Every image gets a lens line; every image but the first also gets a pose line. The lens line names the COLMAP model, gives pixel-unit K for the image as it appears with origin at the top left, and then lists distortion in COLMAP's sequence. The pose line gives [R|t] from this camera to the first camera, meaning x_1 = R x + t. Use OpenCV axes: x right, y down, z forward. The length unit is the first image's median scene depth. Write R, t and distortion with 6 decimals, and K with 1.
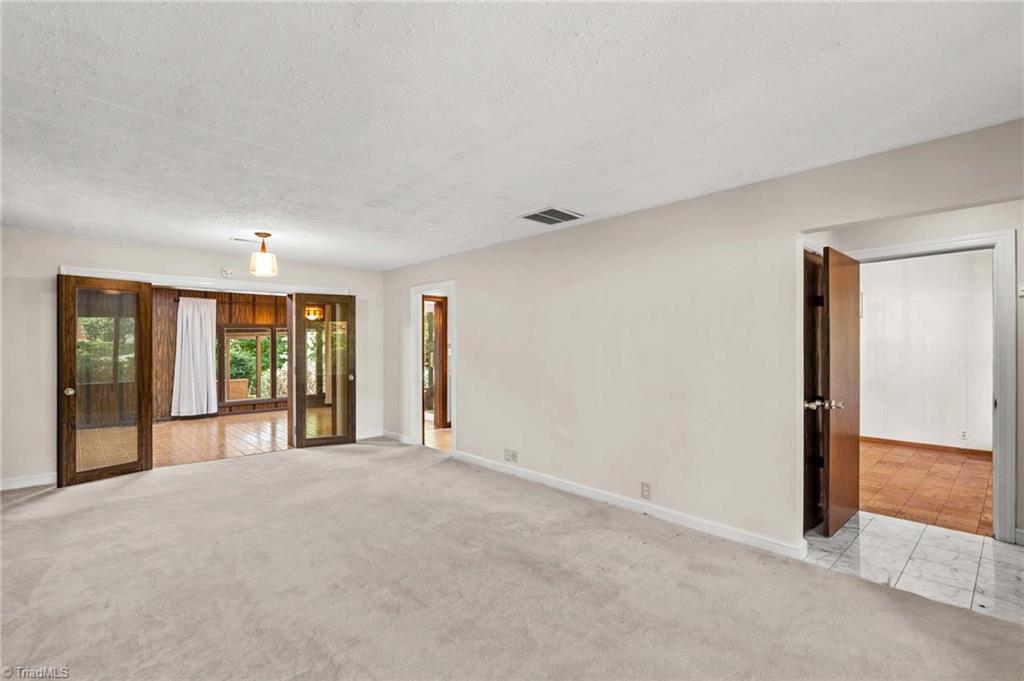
lens RADIAL K [[468.6, 0, 512.1], [0, 468.6, 342.8], [0, 0, 1]] dist [-0.004147, 0.000793]
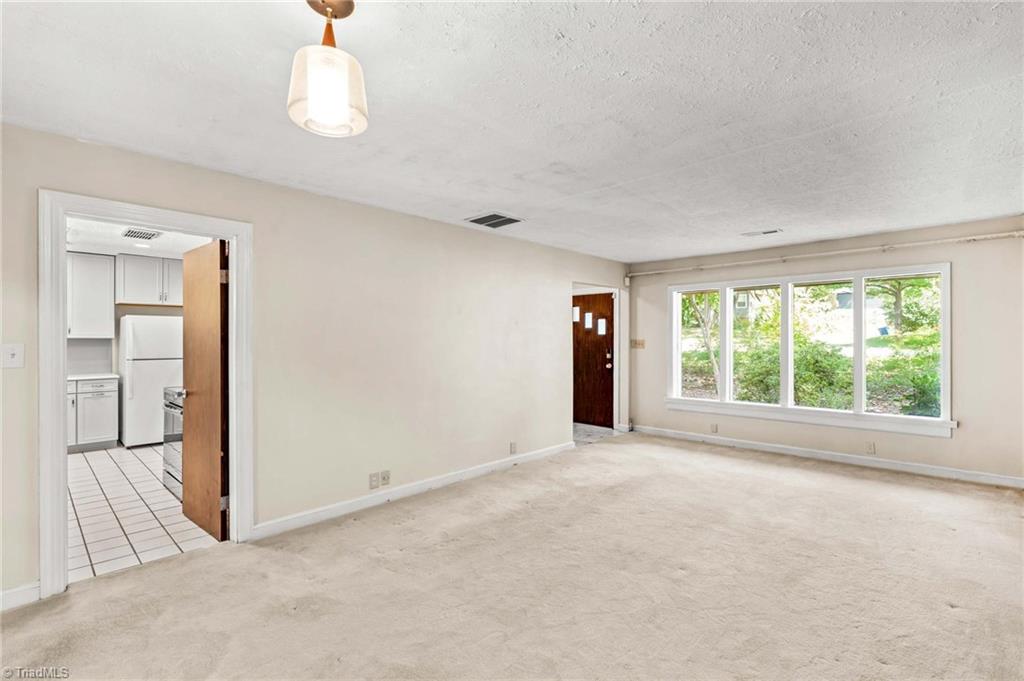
lens RADIAL K [[468.6, 0, 511.6], [0, 468.6, 338.4], [0, 0, 1]] dist [-0.004147, 0.000793]
pose [[-0.051452, -0.004643, 0.998665, -0.807485], [-0.011035, 0.999931, 0.004080, -0.002551], [-0.998614, -0.010810, -0.051500, 0.827253]]
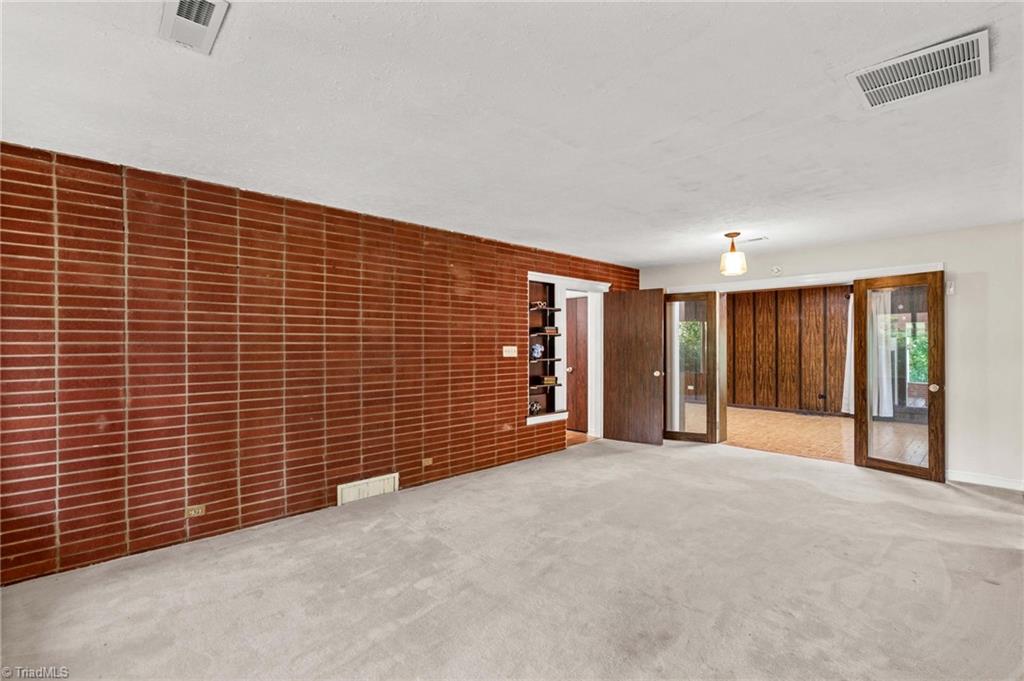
lens RADIAL K [[468.6, 0, 521.2], [0, 468.6, 342.1], [0, 0, 1]] dist [-0.004147, 0.000793]
pose [[0.017460, -0.002231, -0.999845, 0.456321], [0.006653, 0.999976, -0.002115, 0.003535], [0.999825, -0.006615, 0.017474, 0.479824]]
